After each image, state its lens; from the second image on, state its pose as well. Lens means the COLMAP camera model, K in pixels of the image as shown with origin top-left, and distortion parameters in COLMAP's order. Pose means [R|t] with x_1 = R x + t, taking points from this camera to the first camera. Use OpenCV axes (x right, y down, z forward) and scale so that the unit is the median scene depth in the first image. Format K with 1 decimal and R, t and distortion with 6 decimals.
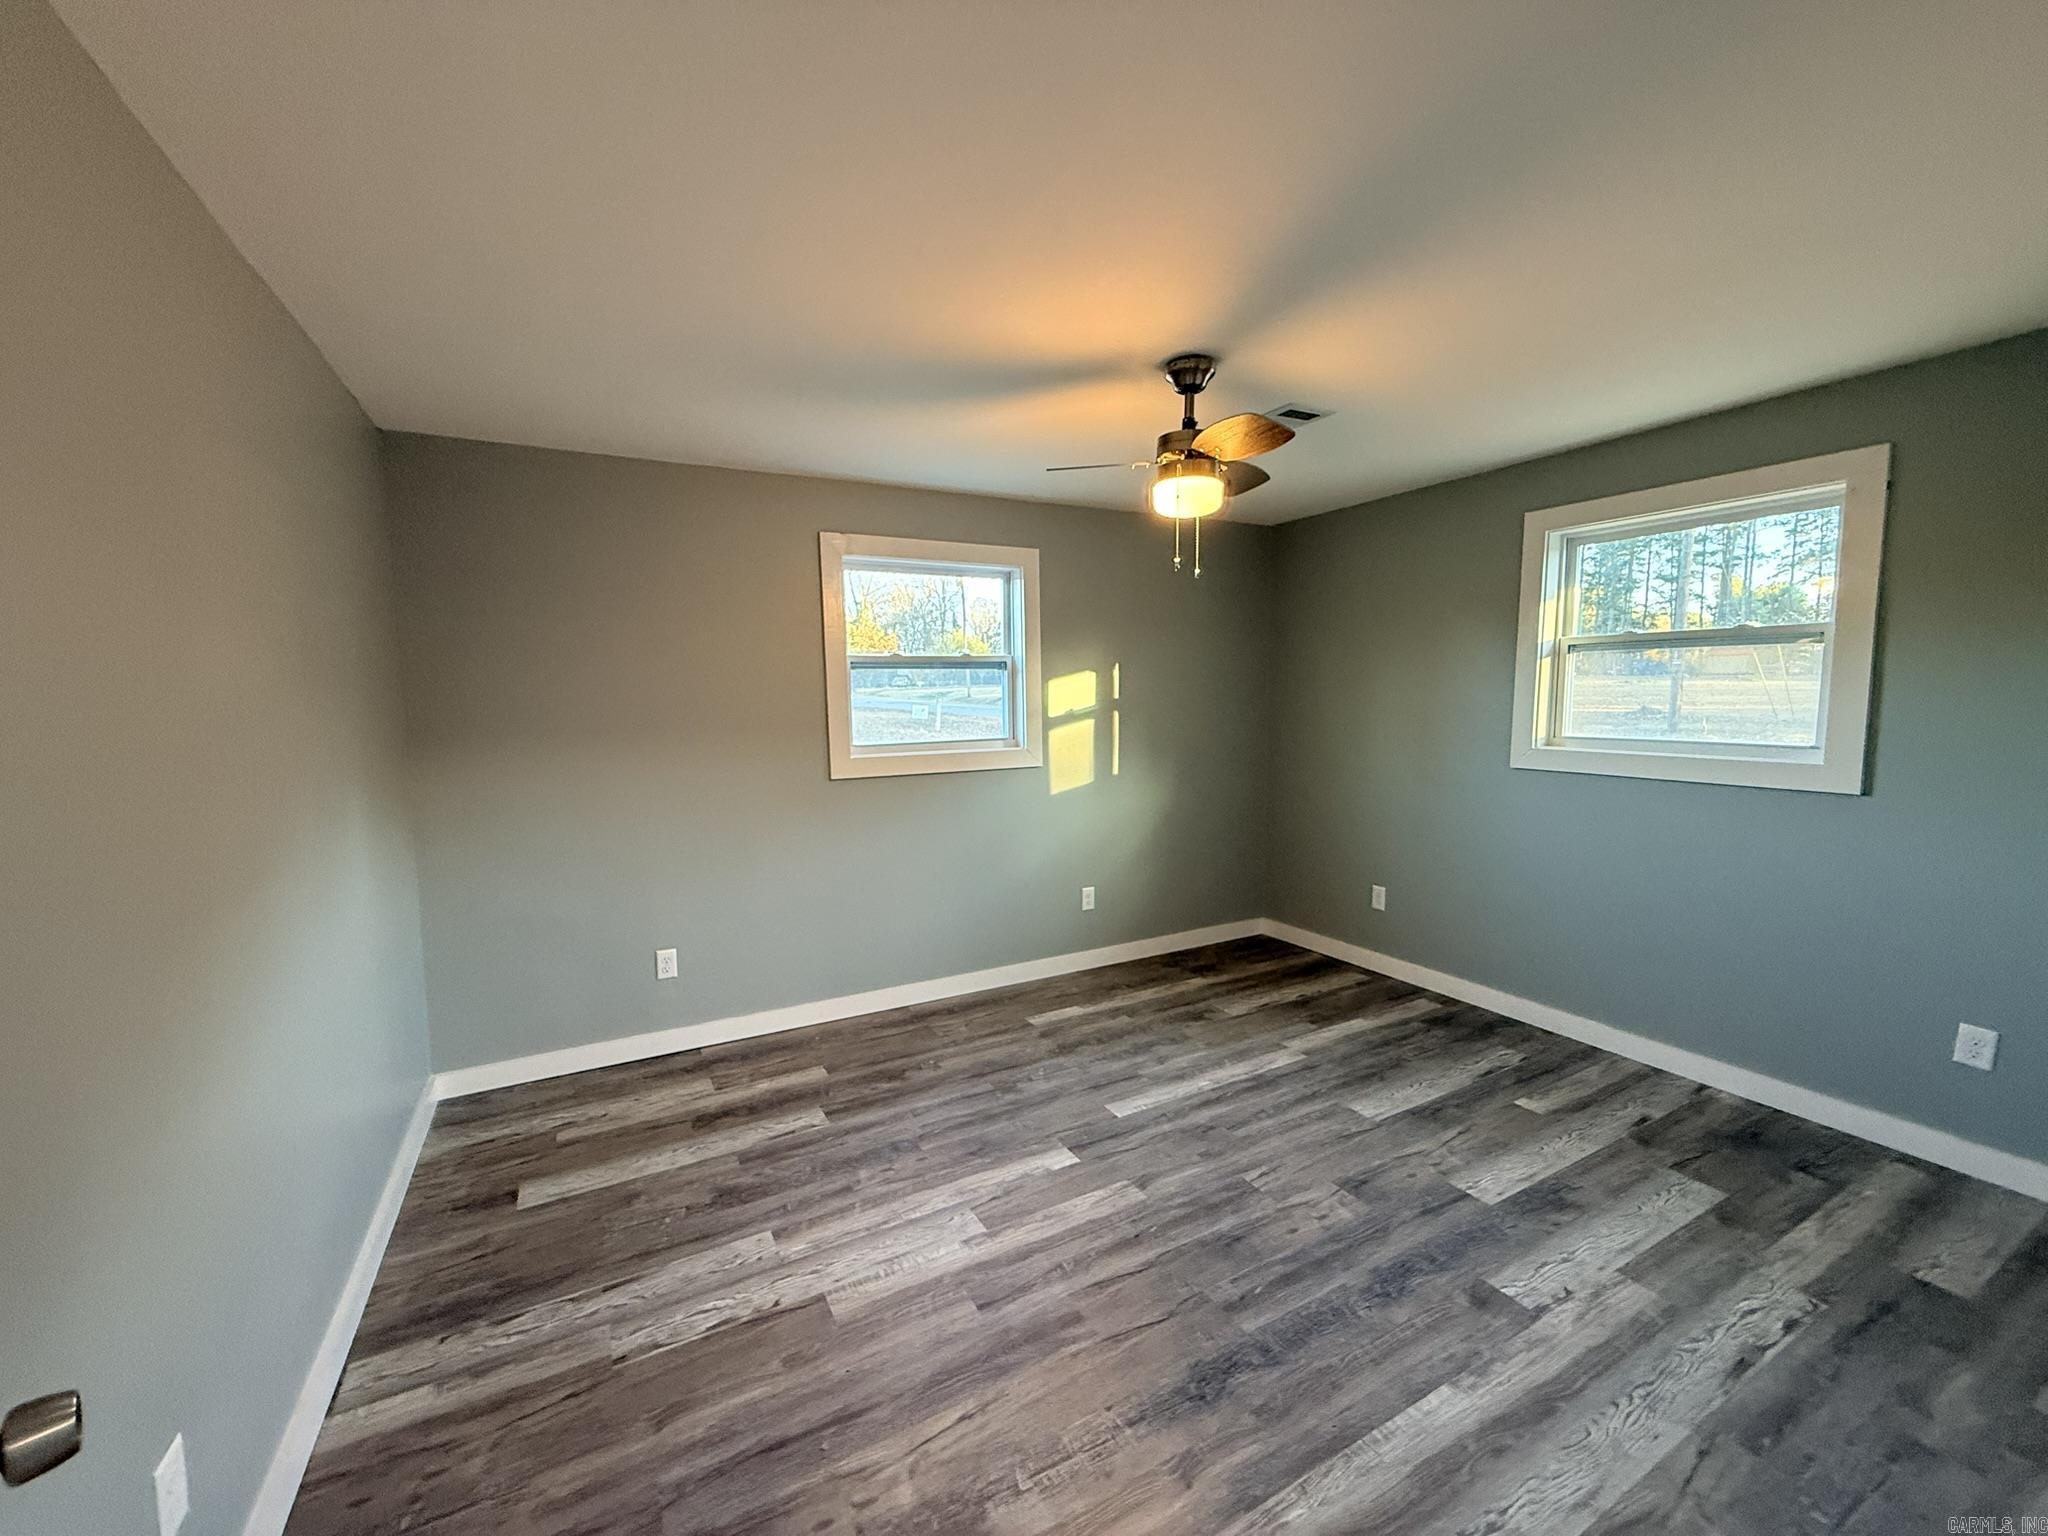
lens RADIAL K [[810.0, 0, 1016.2], [0, 810.0, 766.9], [0, 0, 1]] dist [0.000993, -0.000070]
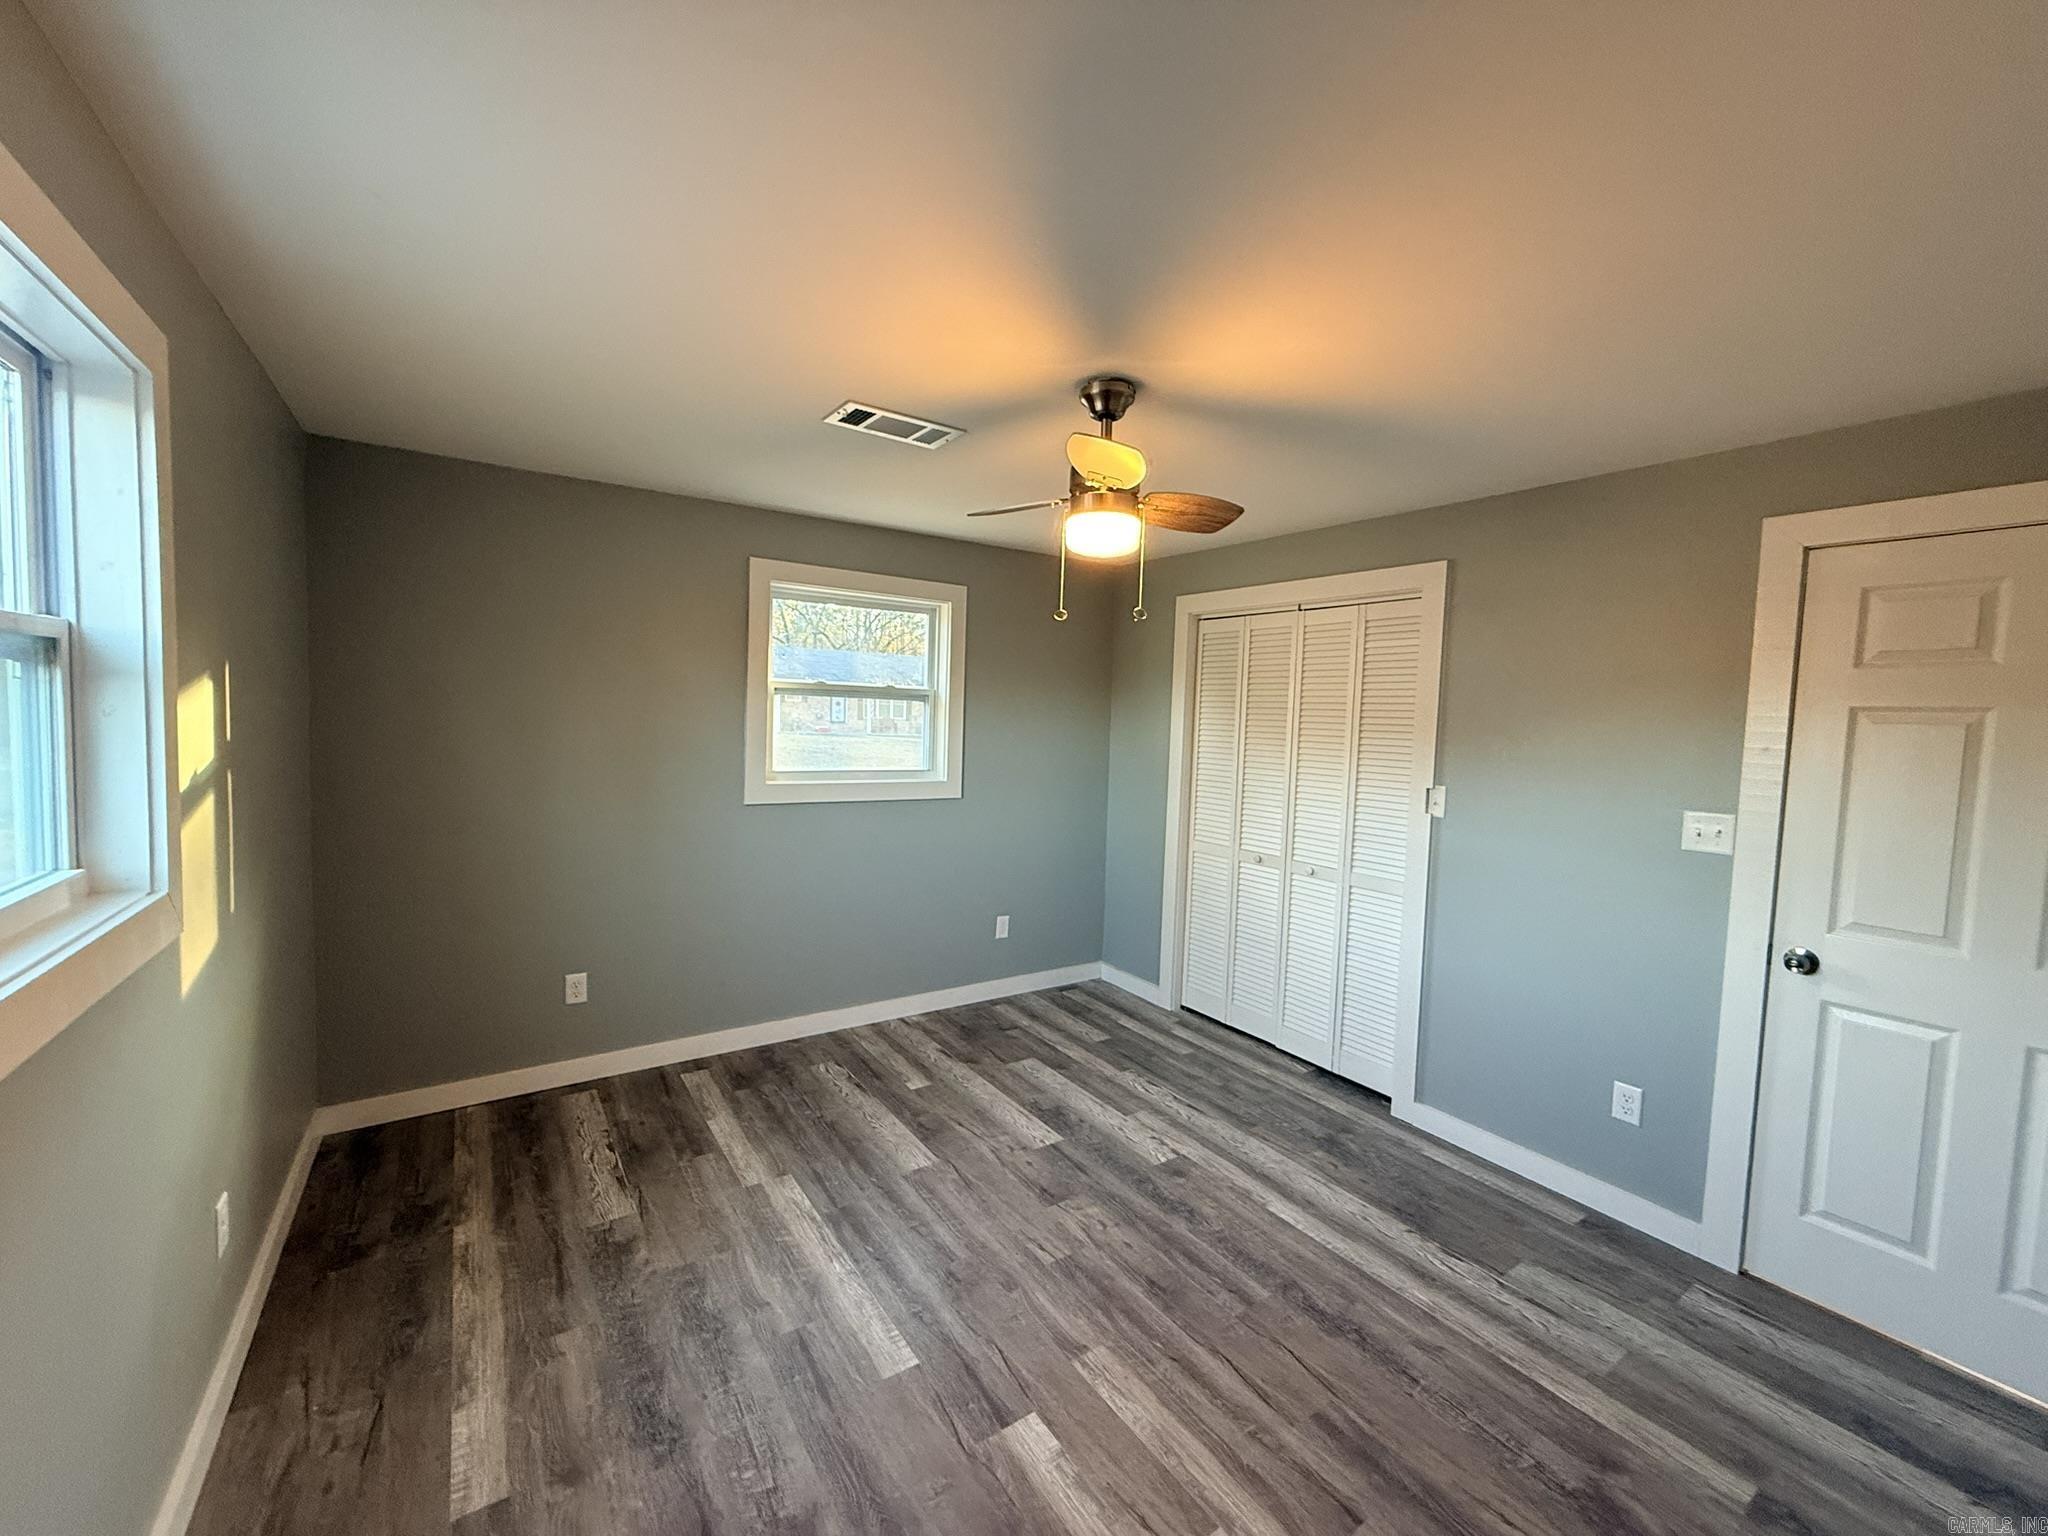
lens RADIAL K [[810.0, 0, 1027.5], [0, 810.0, 764.5], [0, 0, 1]] dist [0.000993, -0.000070]
pose [[-0.104467, -0.052574, 0.993138, -0.538896], [0.060097, 0.996443, 0.059070, -0.108795], [-0.992711, 0.065855, -0.100936, 0.944203]]
